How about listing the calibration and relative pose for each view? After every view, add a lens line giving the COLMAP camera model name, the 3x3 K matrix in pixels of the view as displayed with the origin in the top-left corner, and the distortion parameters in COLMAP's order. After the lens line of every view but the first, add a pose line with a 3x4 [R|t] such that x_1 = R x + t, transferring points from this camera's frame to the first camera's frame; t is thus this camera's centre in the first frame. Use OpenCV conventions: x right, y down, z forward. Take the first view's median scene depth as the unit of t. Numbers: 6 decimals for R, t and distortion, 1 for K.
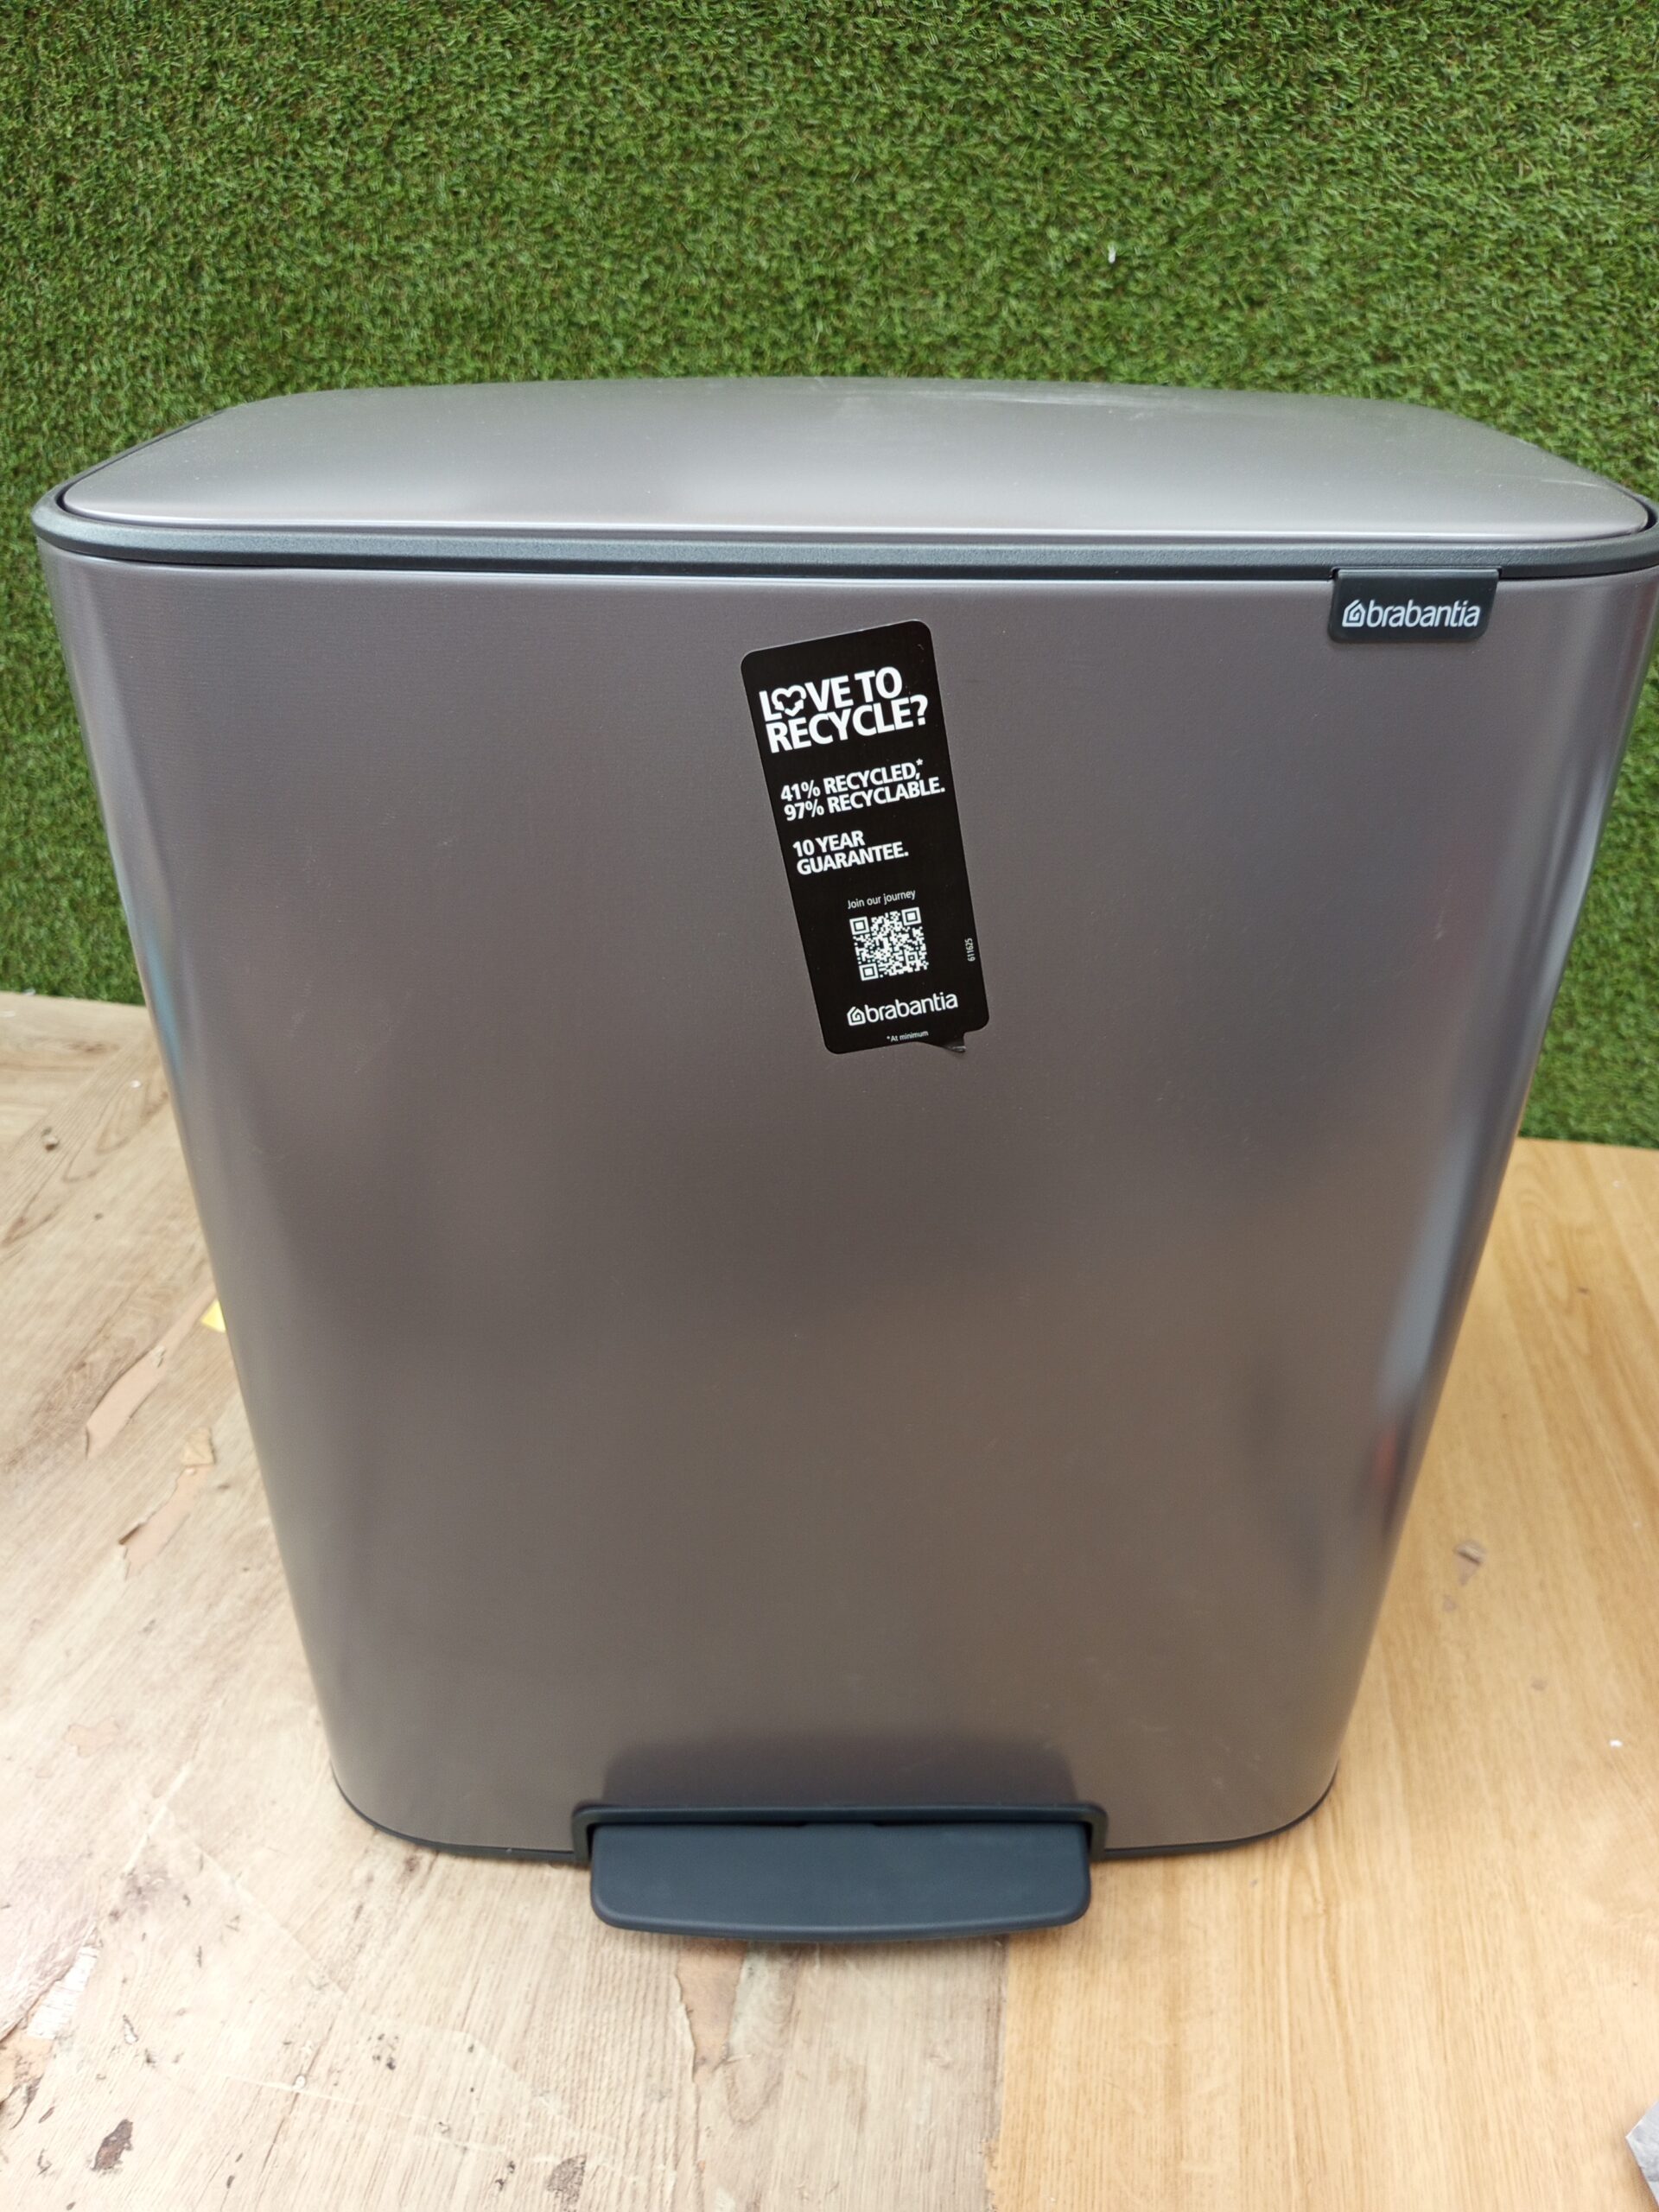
lens RADIAL K [[1532.1, 0, 829.5], [0, 1532.1, 1106.0], [0, 0, 1]] dist [0.001162, -0.002376]
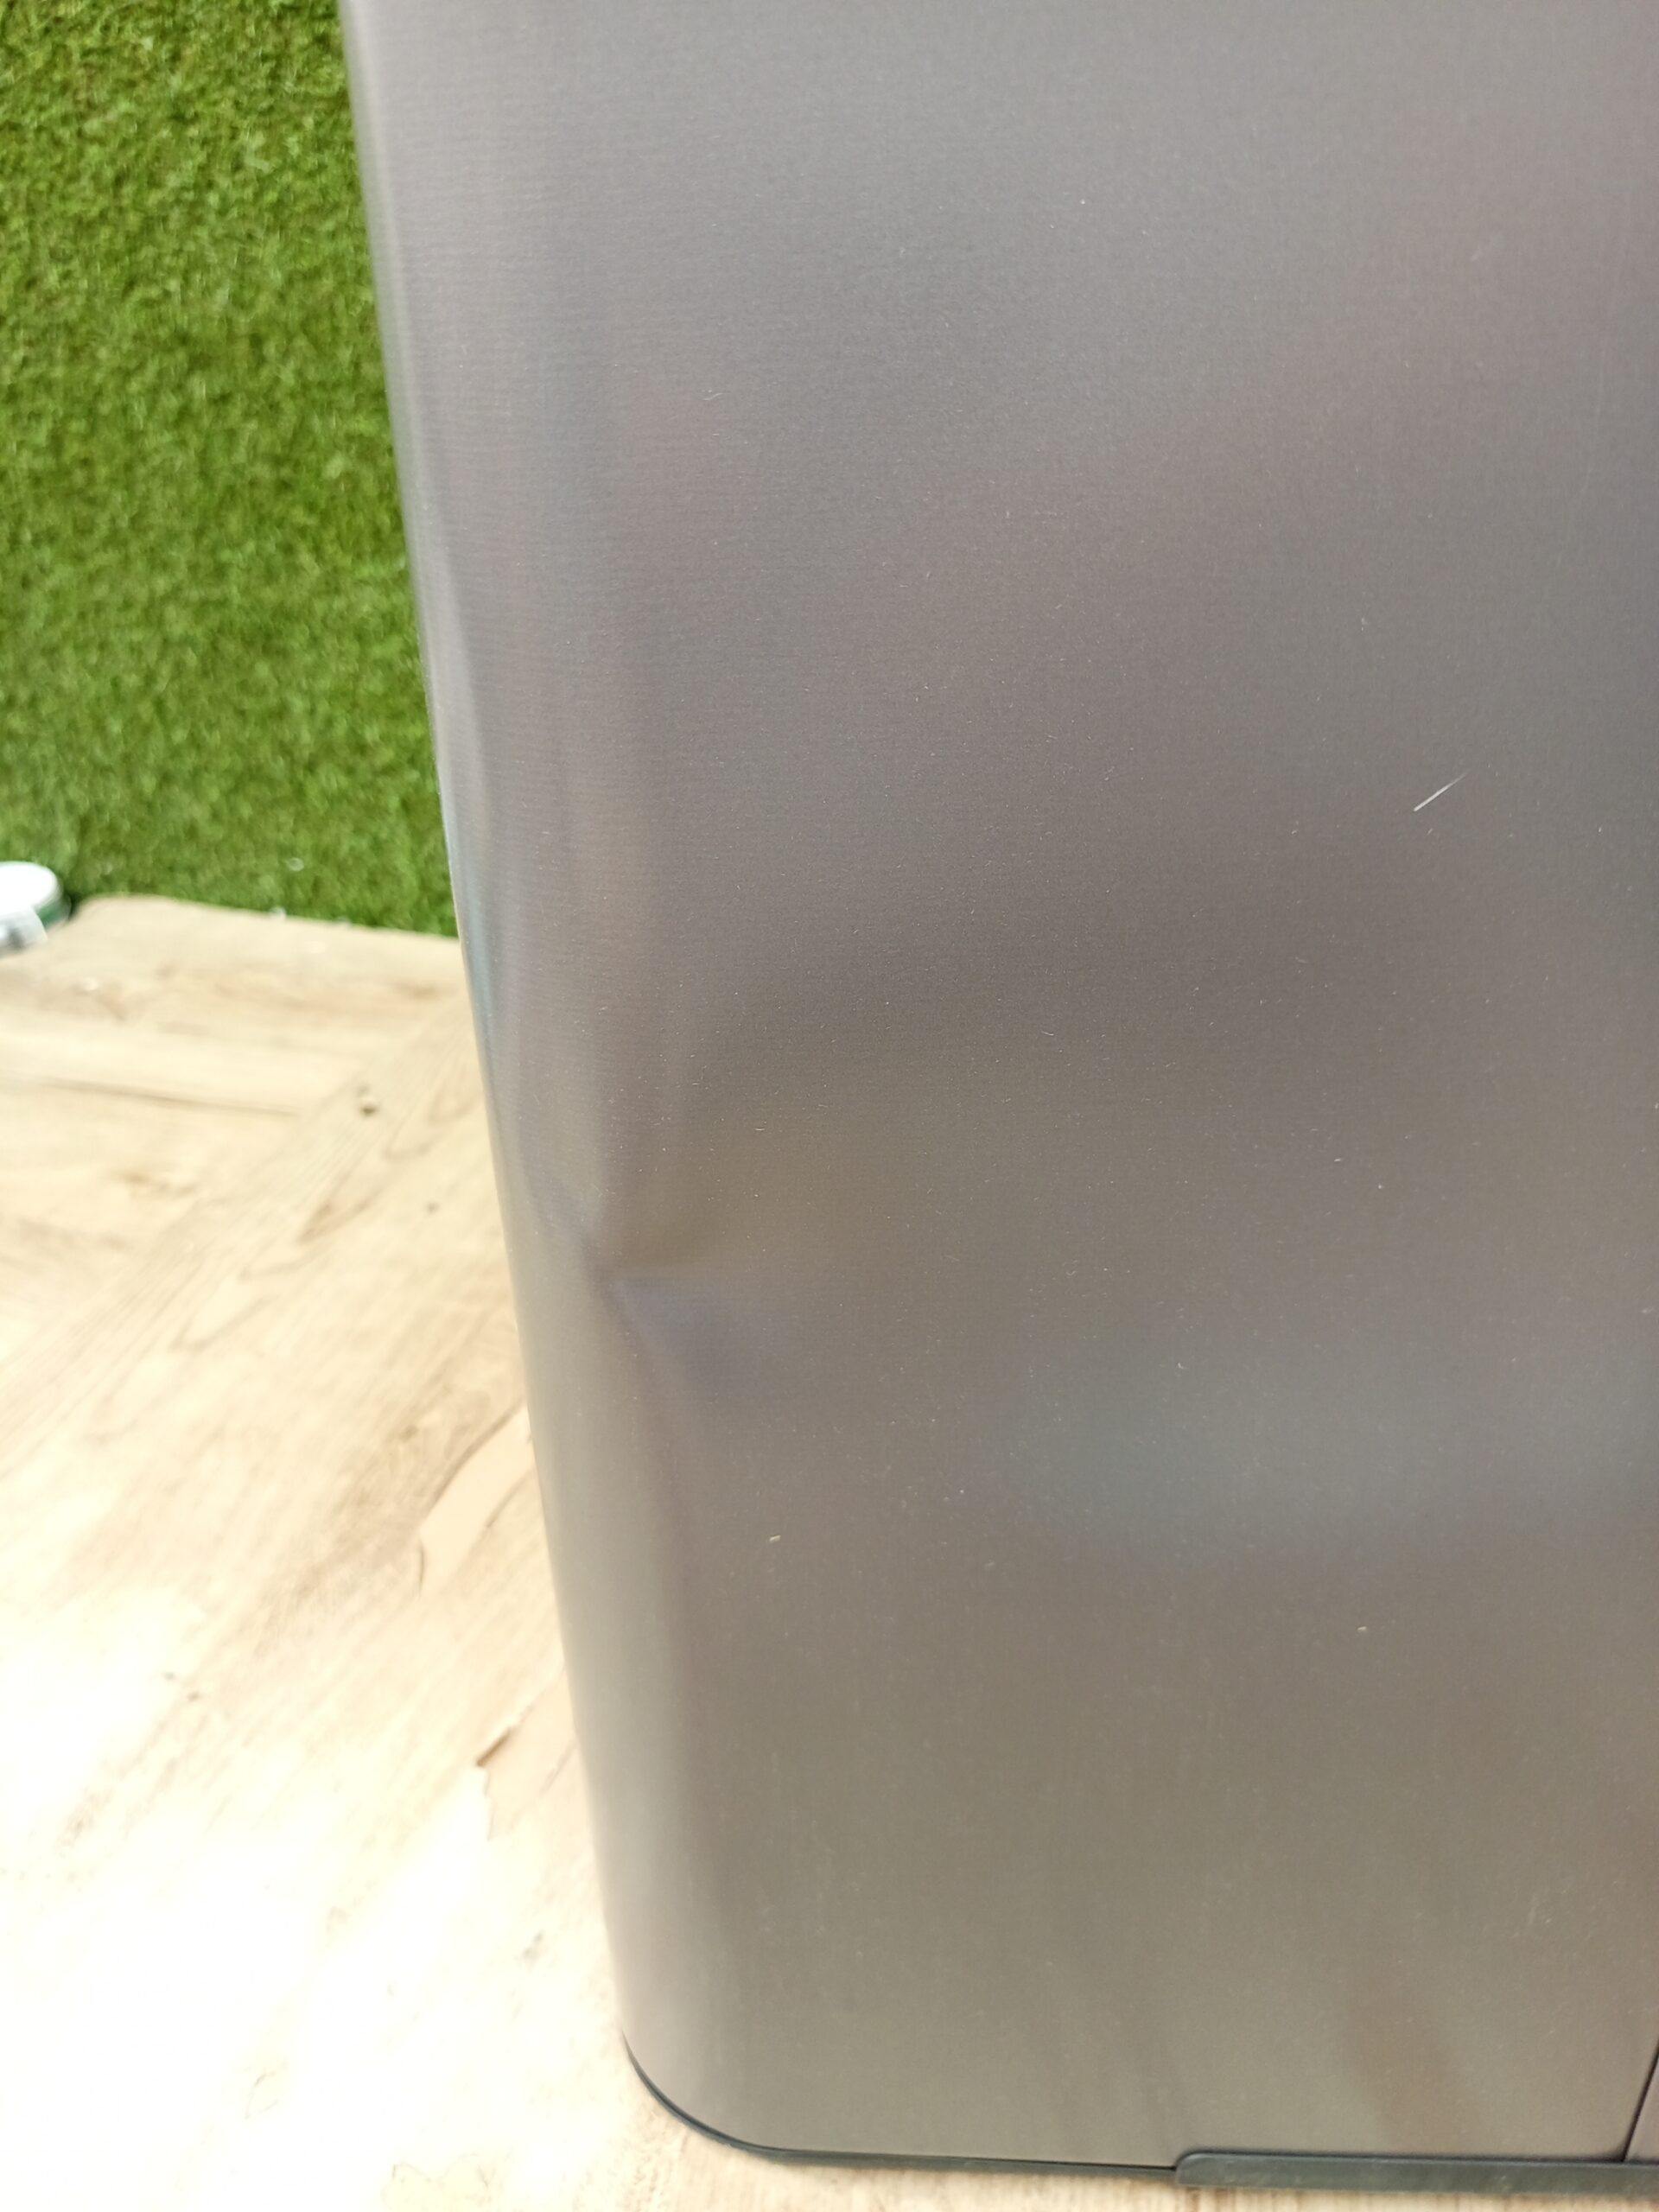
lens RADIAL K [[1528.9, 0, 822.8], [0, 1528.9, 1115.4], [0, 0, 1]] dist [-0.002130, -0.000608]
pose [[0.987500, 0.037631, -0.153059, -0.221394], [-0.044178, 0.998239, -0.039597, 0.054642], [0.151299, 0.045864, 0.987423, 0.385491]]
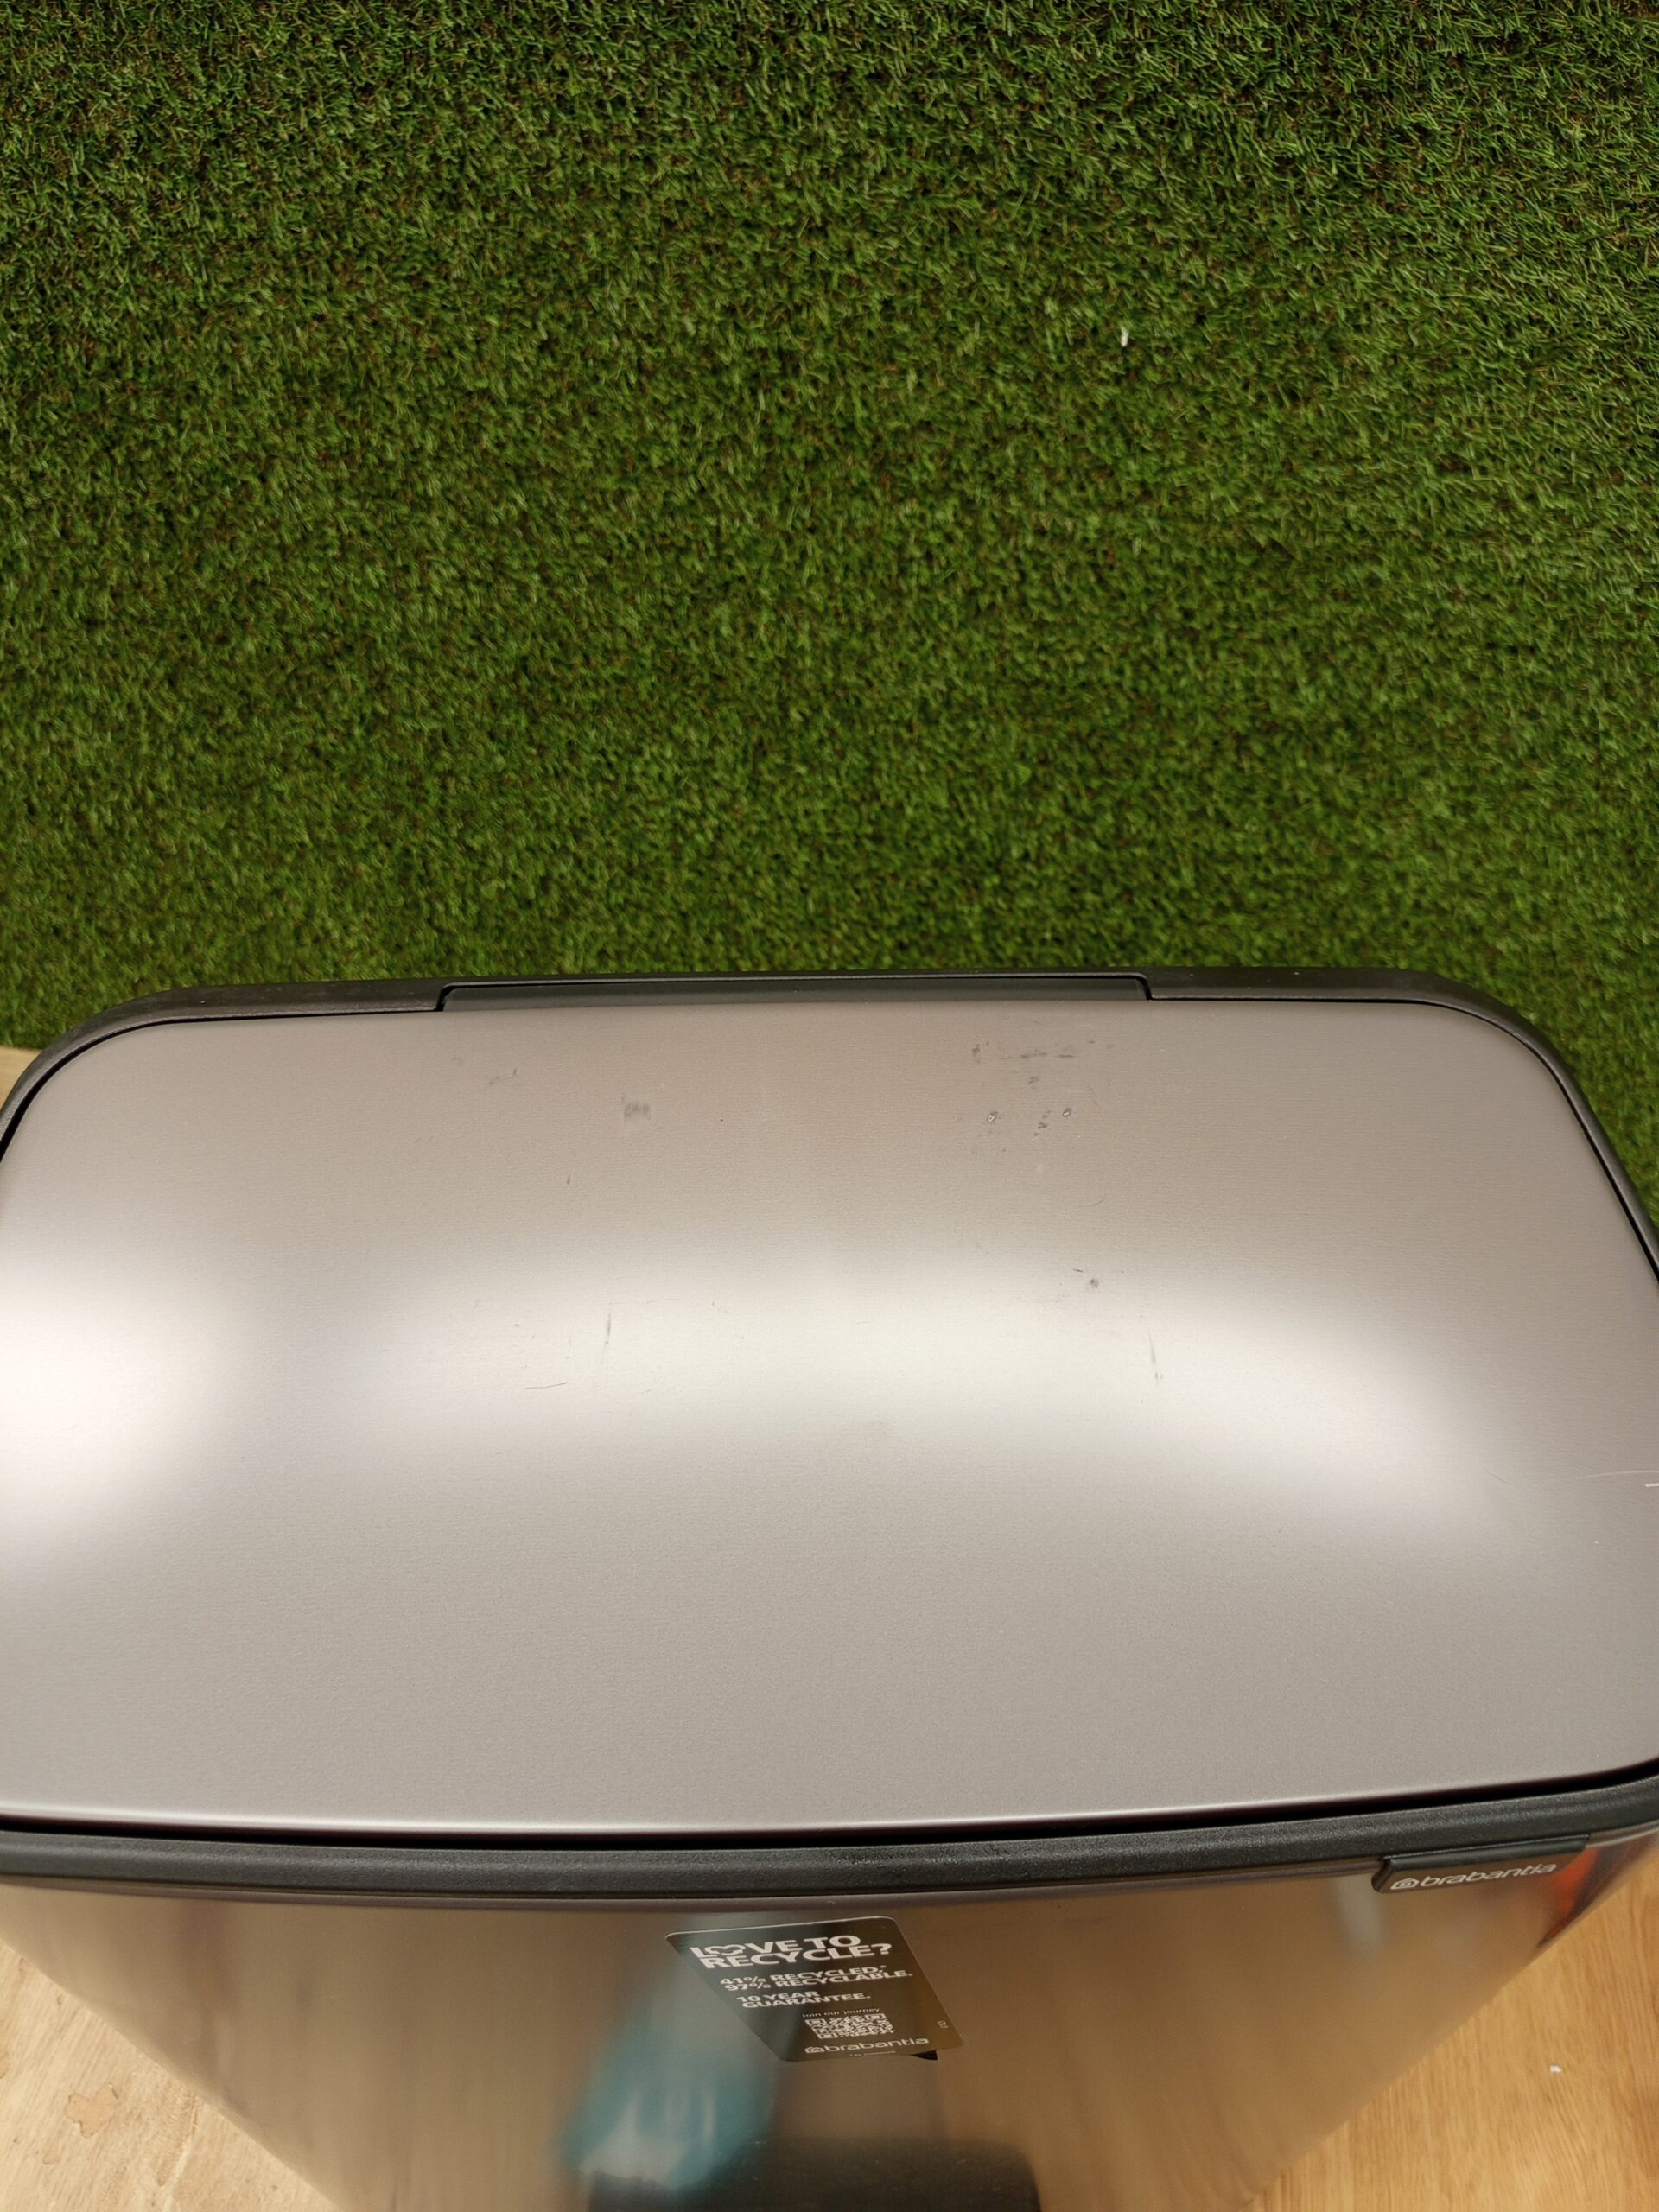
lens RADIAL K [[1528.9, 0, 822.8], [0, 1528.9, 1115.4], [0, 0, 1]] dist [-0.002130, -0.000608]
pose [[0.999763, -0.019173, 0.010327, 0.010747], [0.015858, 0.965962, 0.258197, -0.371067], [-0.014926, -0.257972, 0.966037, 0.126455]]
